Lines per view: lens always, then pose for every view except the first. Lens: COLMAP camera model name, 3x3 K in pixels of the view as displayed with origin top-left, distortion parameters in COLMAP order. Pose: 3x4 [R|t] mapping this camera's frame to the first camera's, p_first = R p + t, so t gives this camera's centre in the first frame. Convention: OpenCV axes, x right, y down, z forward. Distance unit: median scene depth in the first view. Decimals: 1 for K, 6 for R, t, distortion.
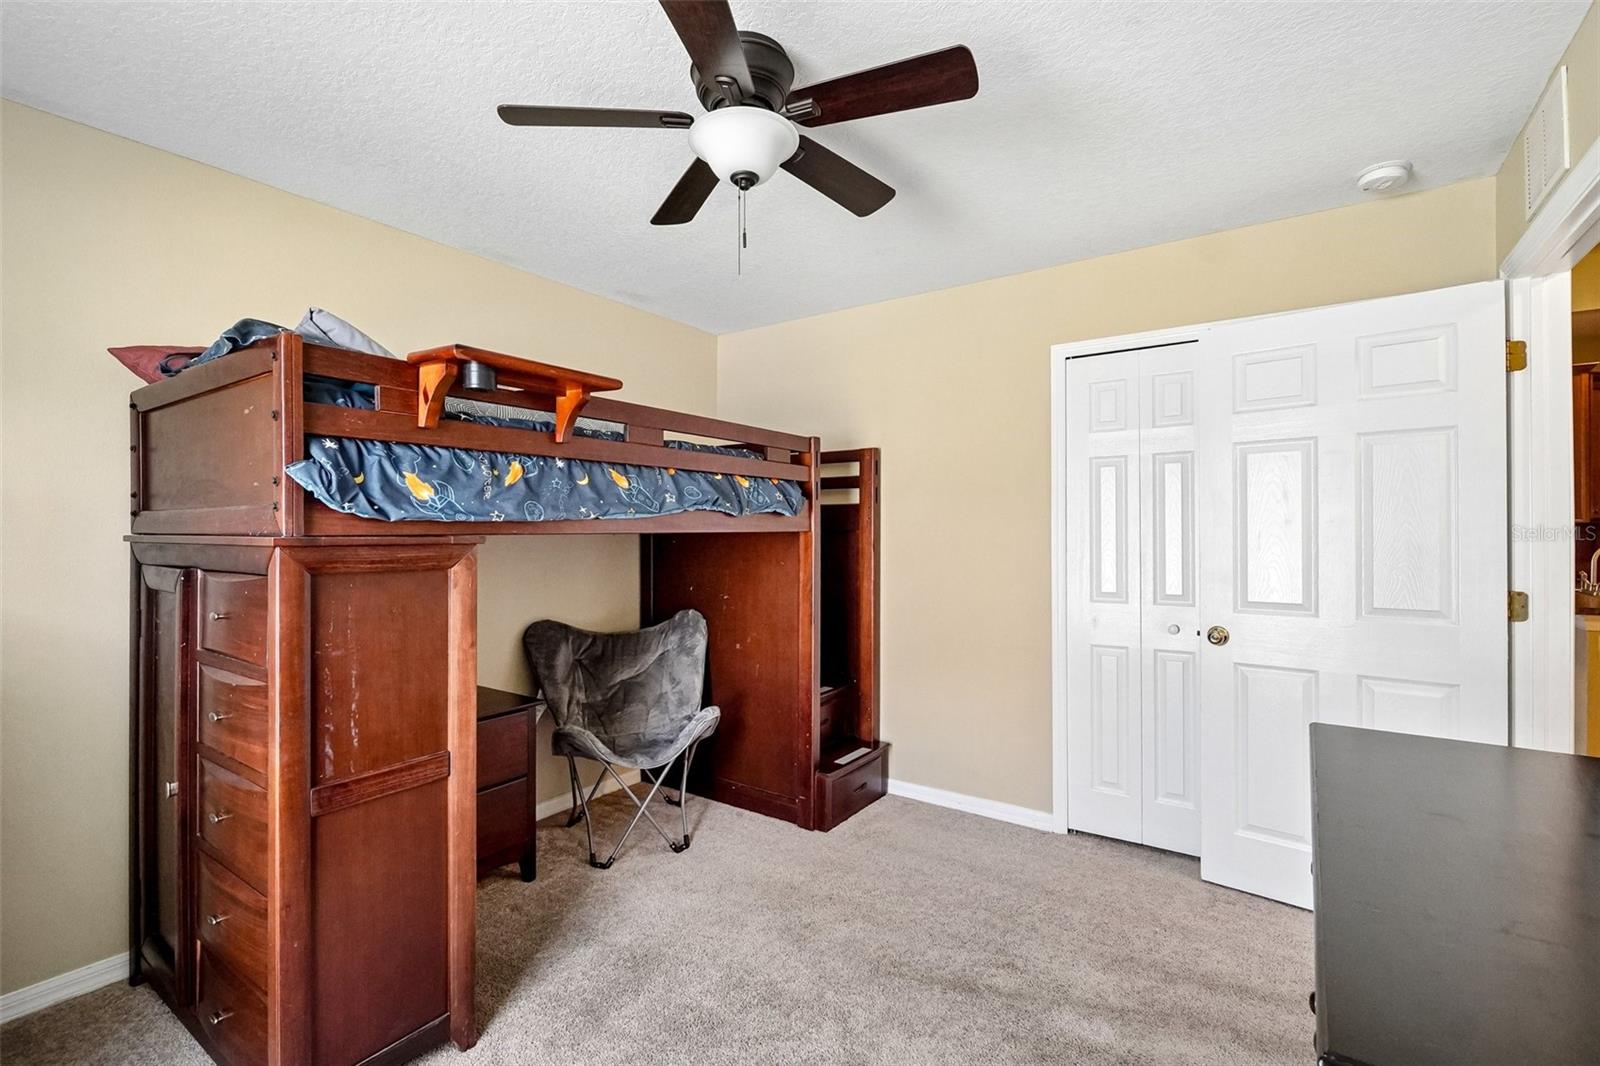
lens RADIAL K [[707.1, 0, 800.0], [0, 707.1, 533.0], [0, 0, 1]] dist [-0.000951, -0.000803]
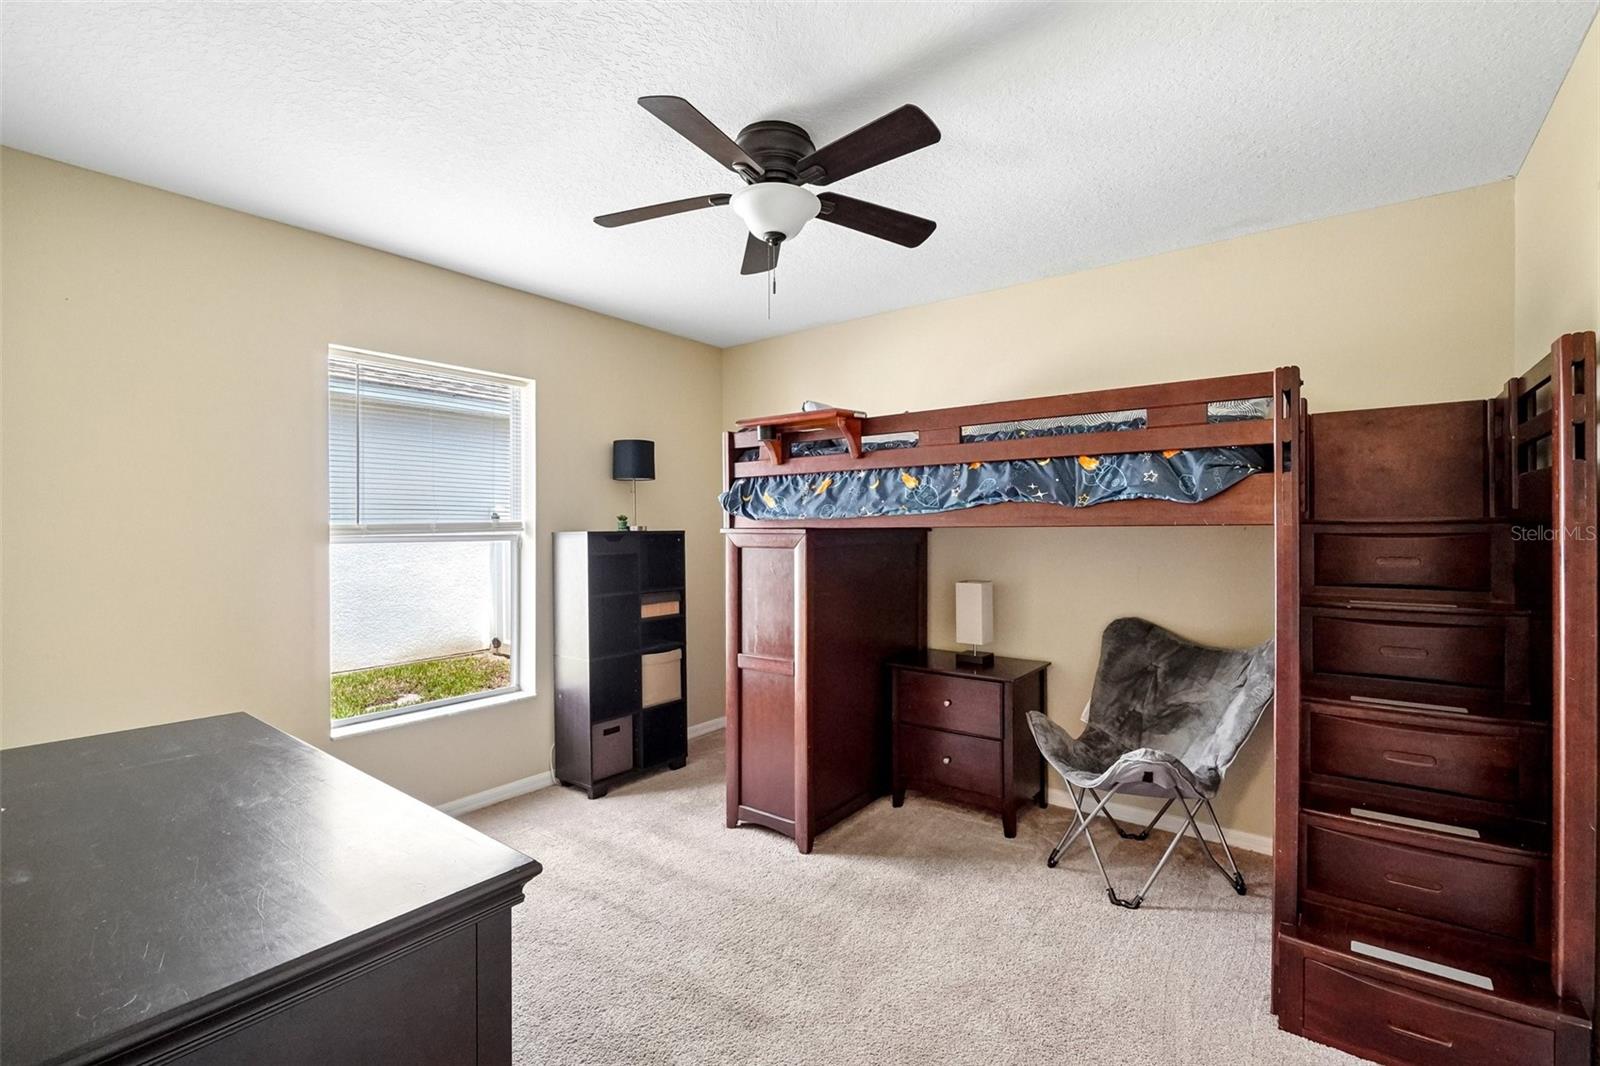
lens RADIAL K [[707.1, 0, 800.0], [0, 707.1, 533.0], [0, 0, 1]] dist [-0.000951, -0.000803]
pose [[-0.042057, 0.011283, -0.999052, 0.933607], [0.001528, 0.999936, 0.011229, -0.003224], [0.999114, -0.001055, -0.042071, 0.895322]]
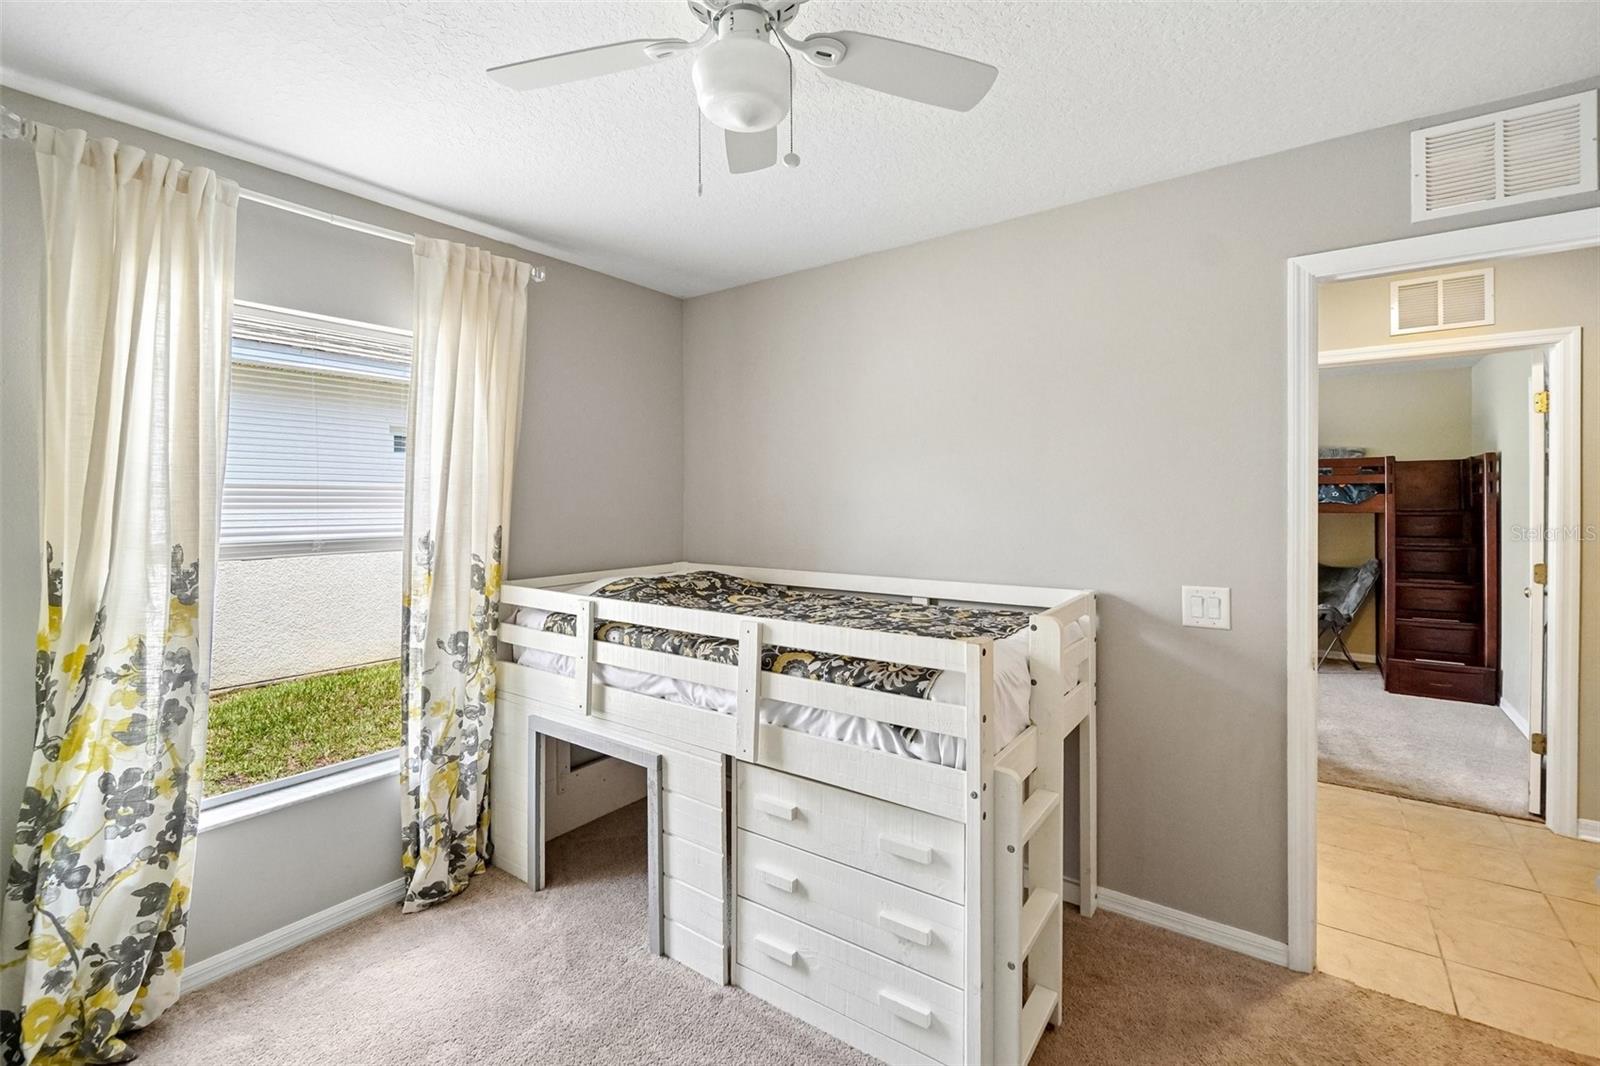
lens RADIAL K [[709.4, 0, 802.1], [0, 709.4, 500.6], [0, 0, 1]] dist [0.000494, 0.000226]
pose [[-0.014379, 0.005625, -0.999881, 2.502552], [0.001465, 0.999983, 0.005605, -0.062149], [0.999896, -0.001384, -0.014387, -0.526030]]
